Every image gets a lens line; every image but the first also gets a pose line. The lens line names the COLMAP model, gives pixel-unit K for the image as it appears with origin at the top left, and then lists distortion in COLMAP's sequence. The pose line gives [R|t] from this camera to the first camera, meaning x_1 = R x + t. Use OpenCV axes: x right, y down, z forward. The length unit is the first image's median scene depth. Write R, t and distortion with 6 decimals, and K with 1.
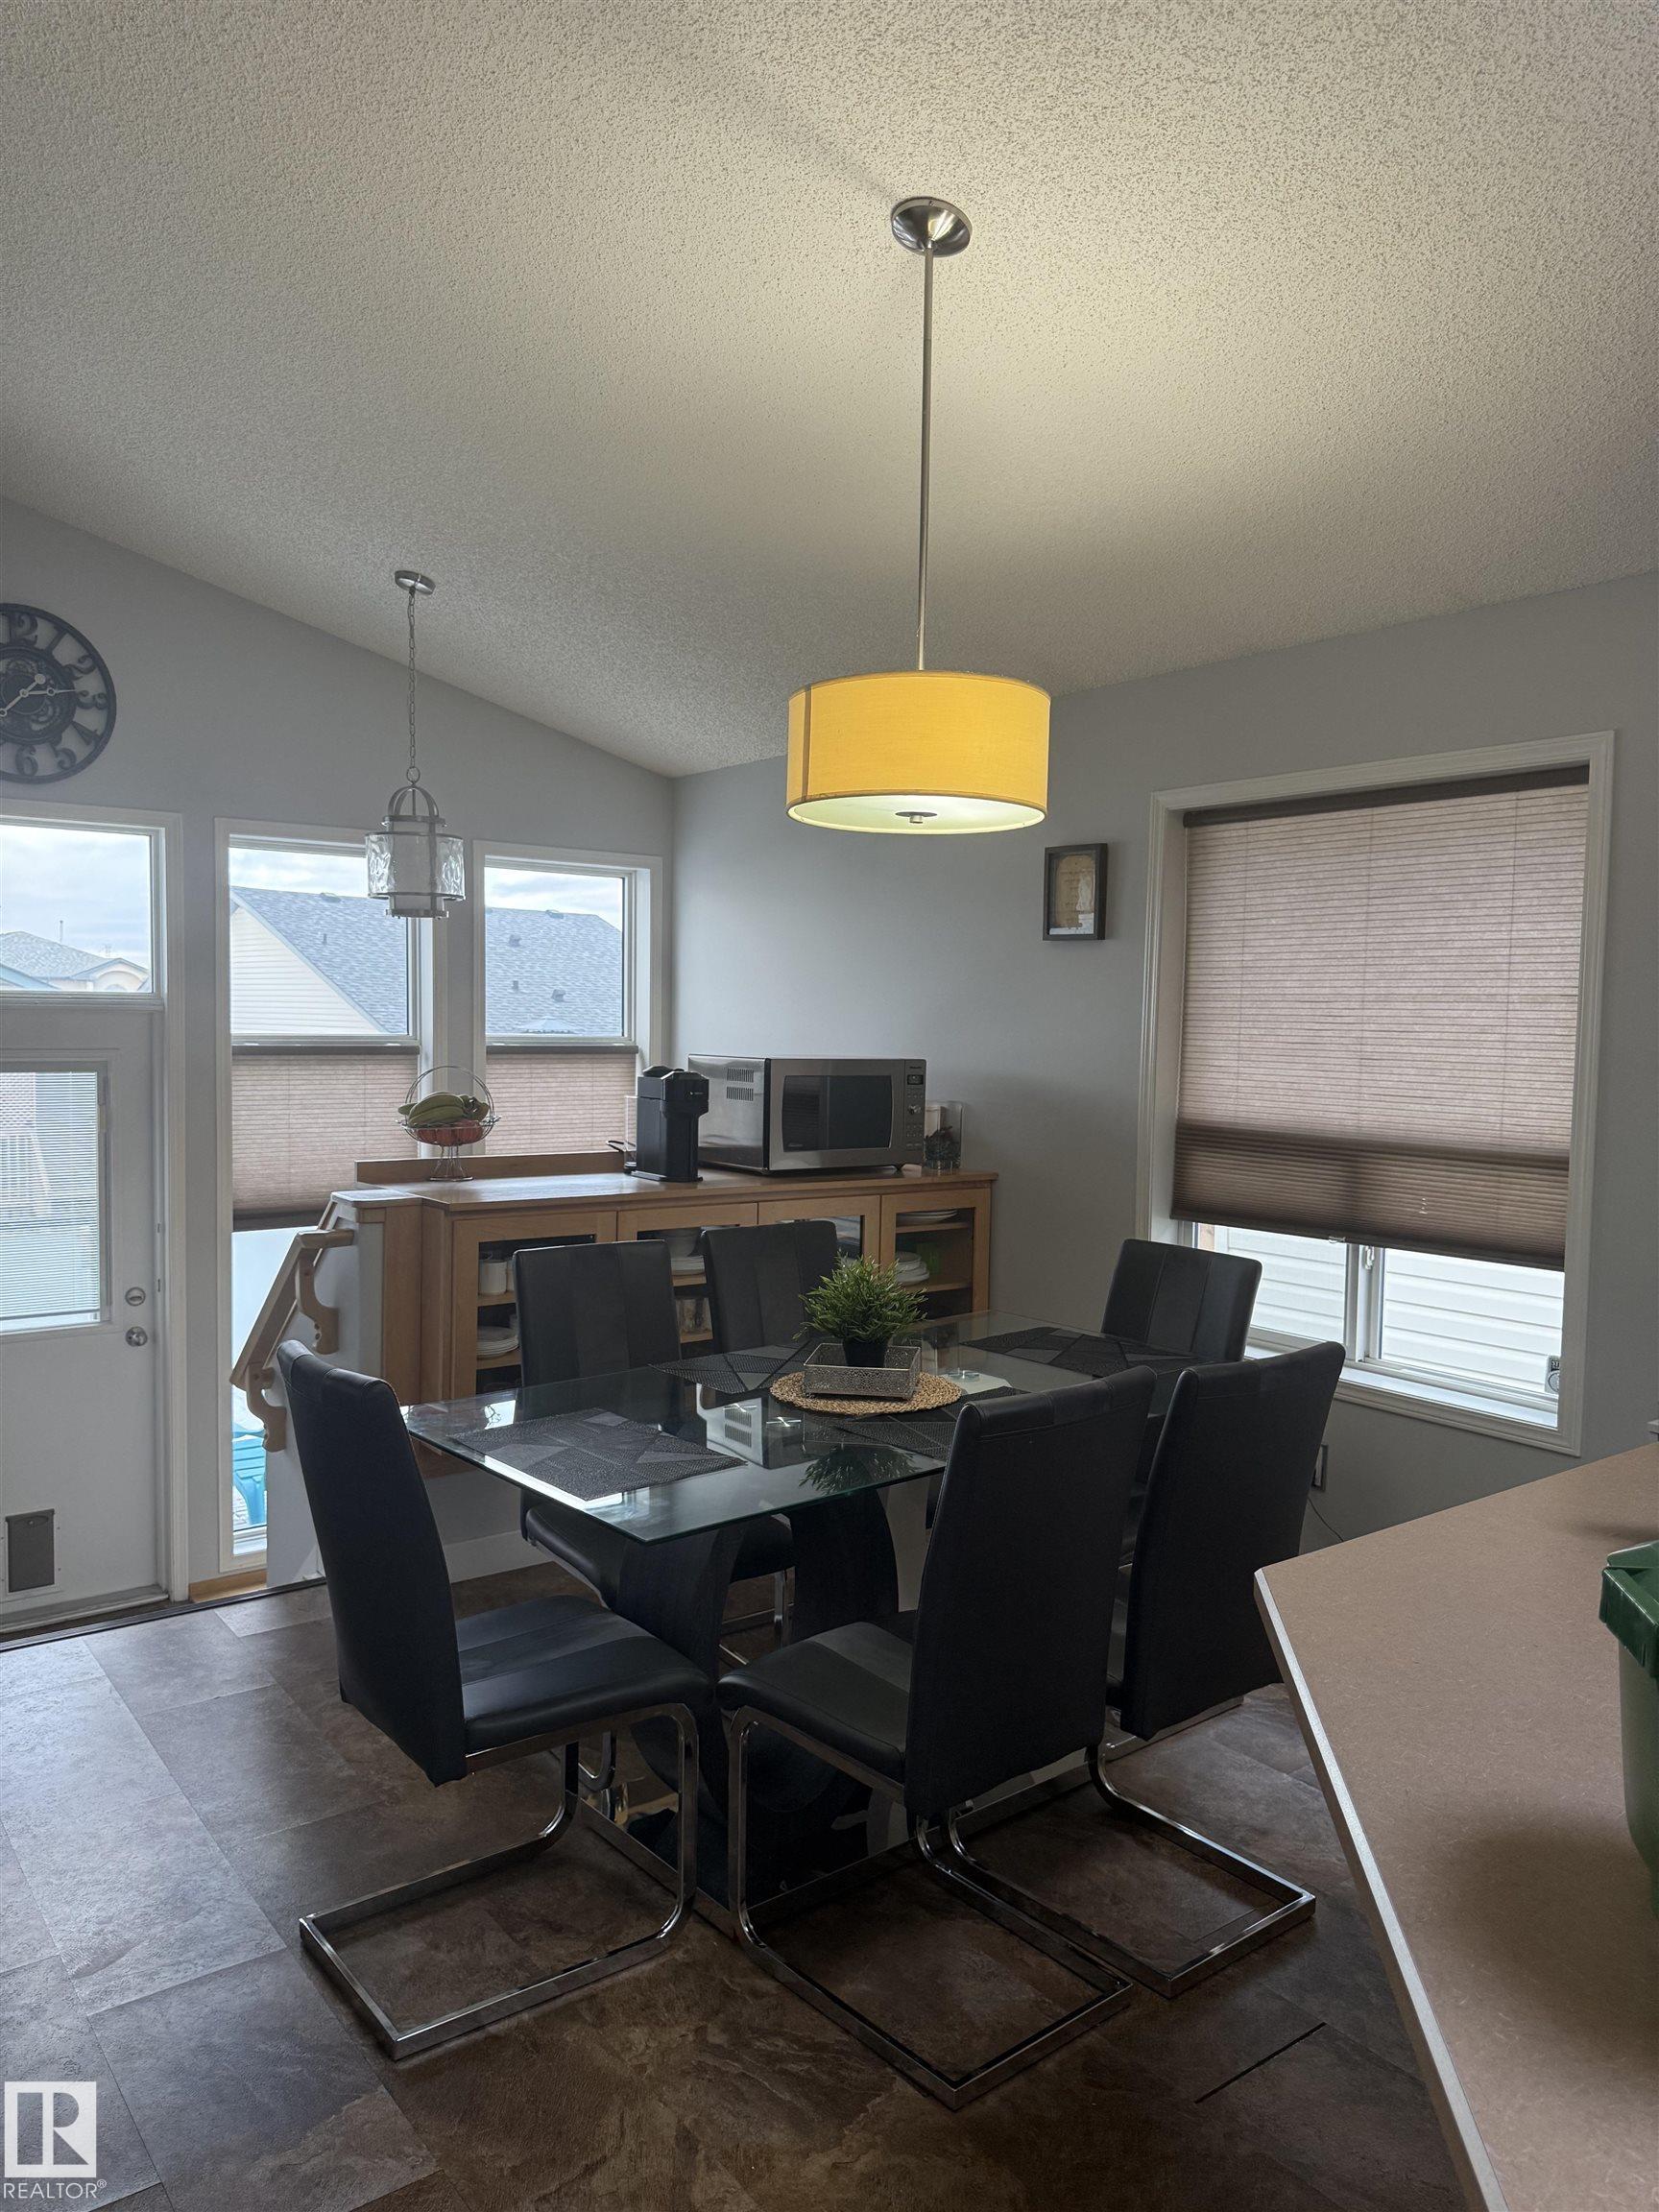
lens RADIAL K [[1565.2, 0, 820.3], [0, 1565.2, 1108.5], [0, 0, 1]] dist [0.082137, -0.124205]
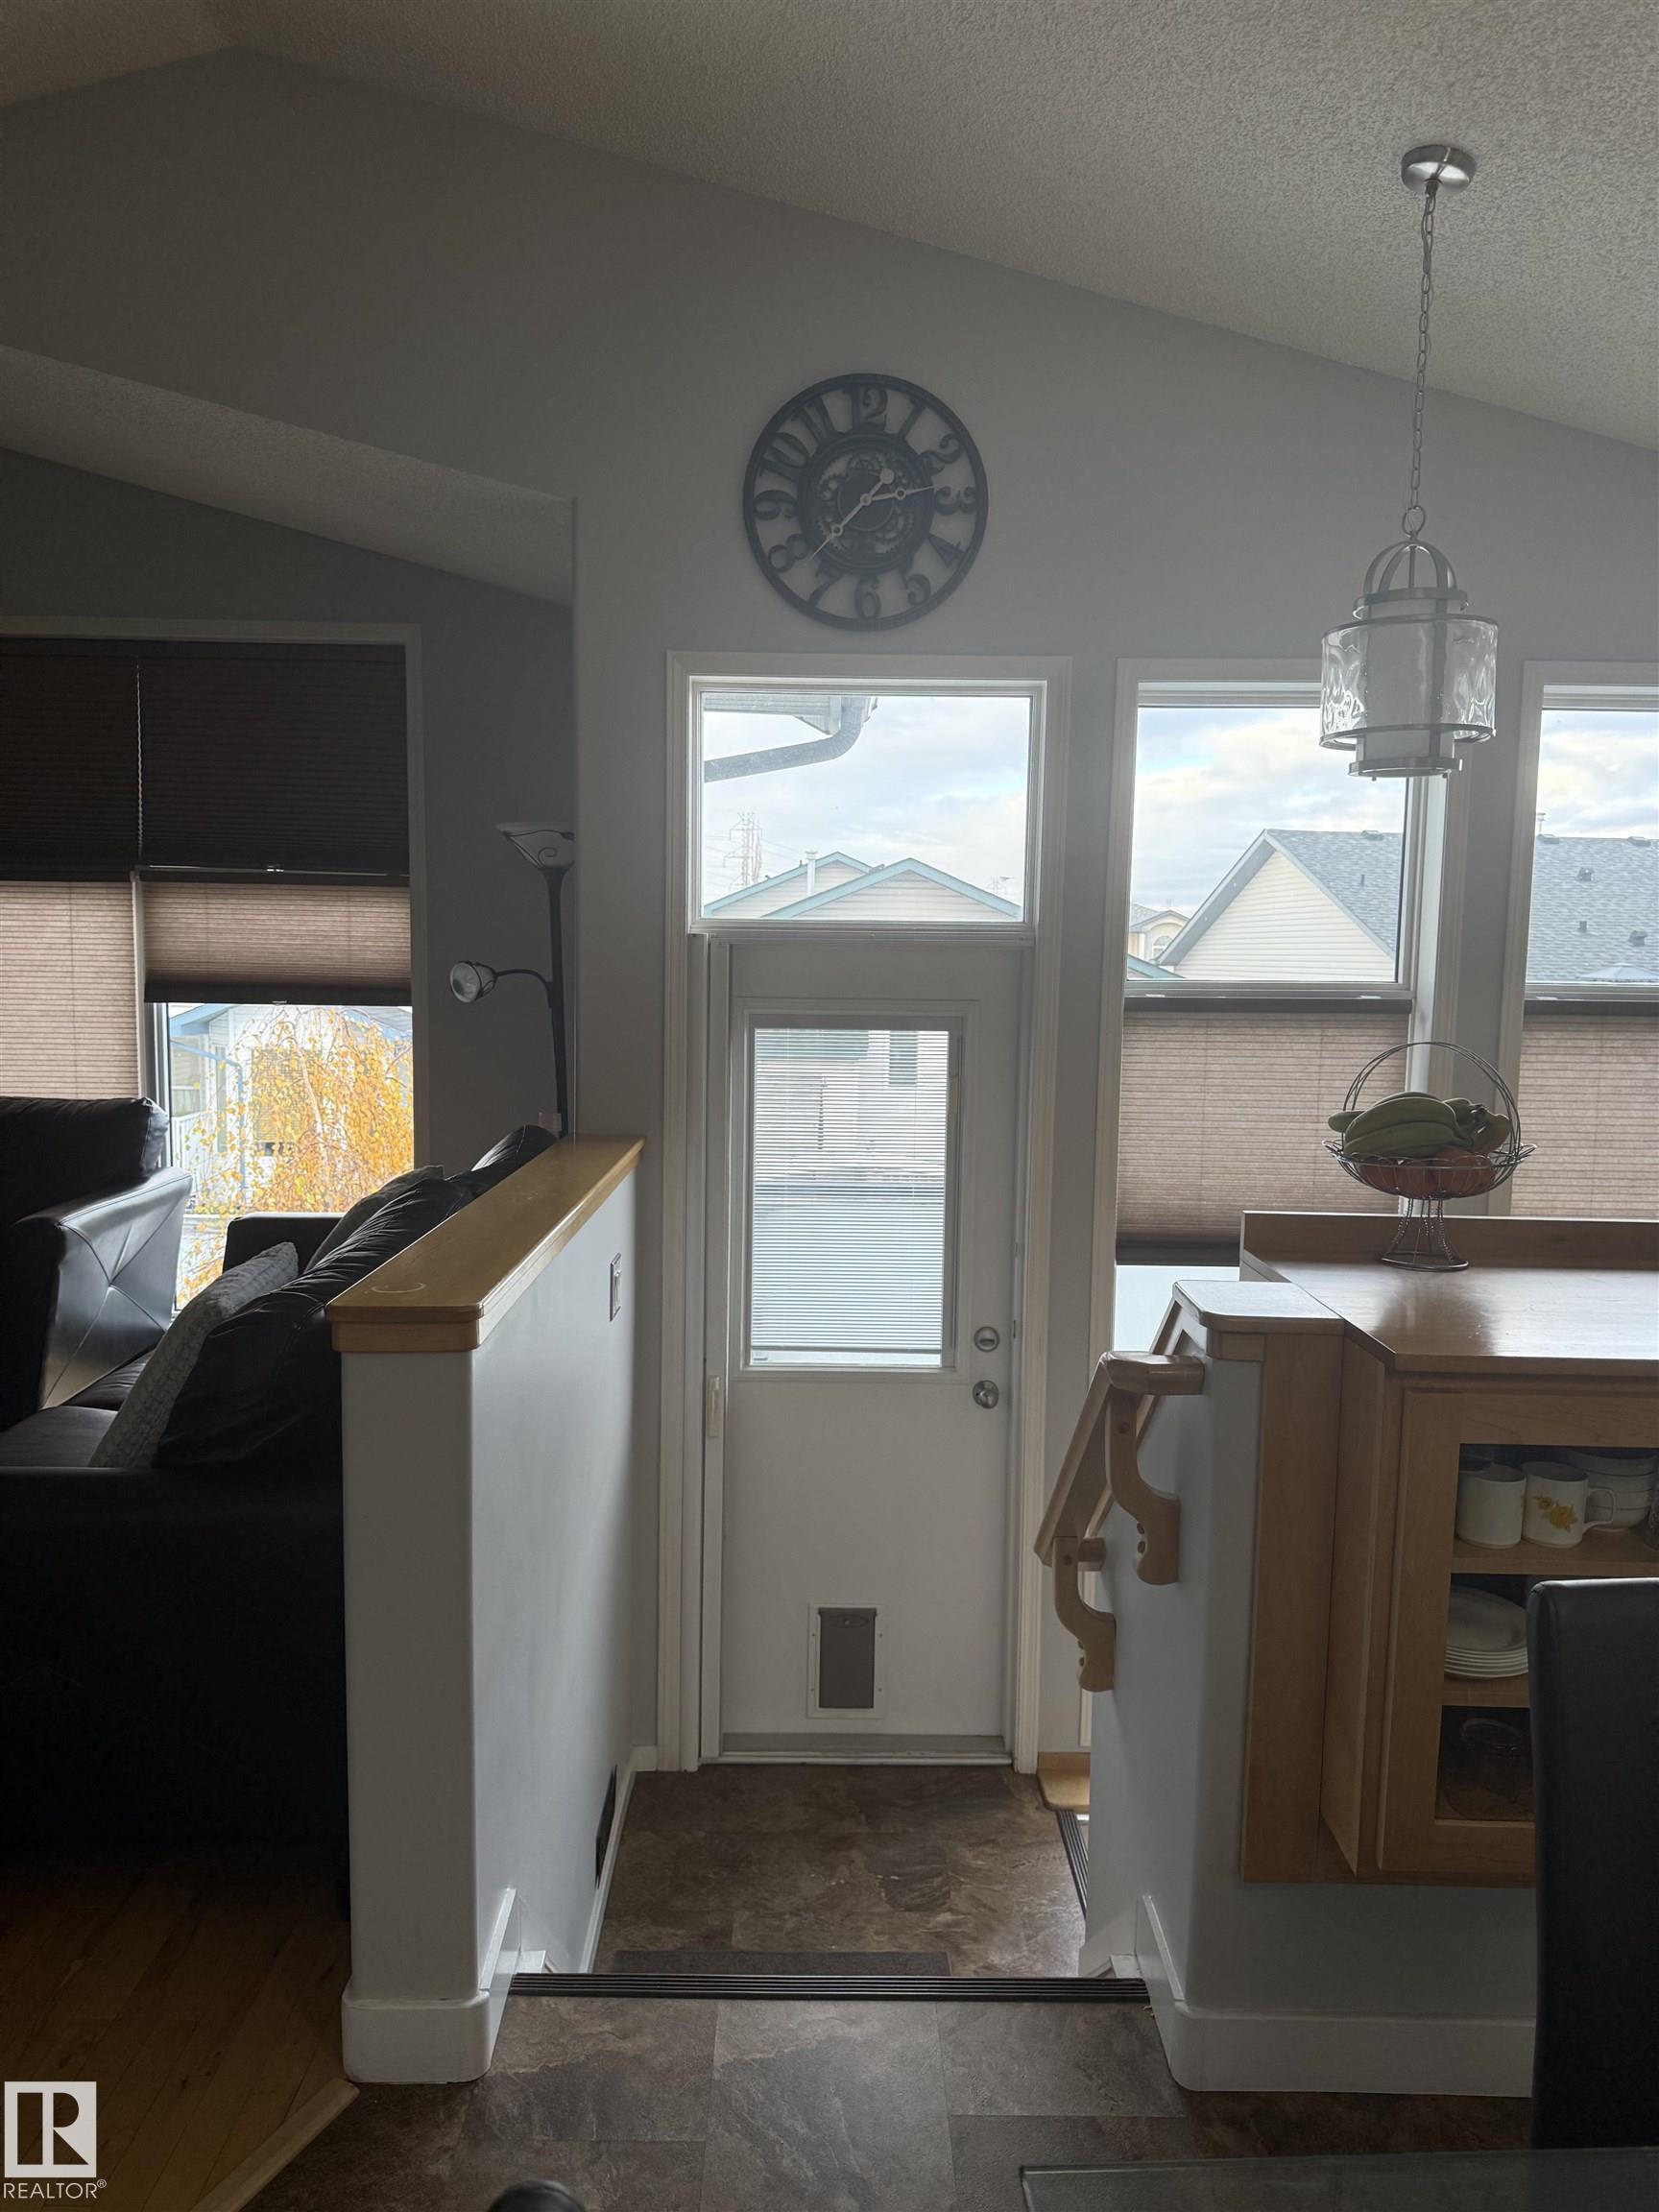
lens RADIAL K [[1549.2, 0, 829.5], [0, 1549.2, 1113.6], [0, 0, 1]] dist [0.070316, -0.096673]
pose [[0.804104, 0.059928, -0.591460, -0.098565], [-0.038273, 0.998061, 0.049092, -0.022772], [0.593255, -0.016838, 0.804838, 0.508826]]
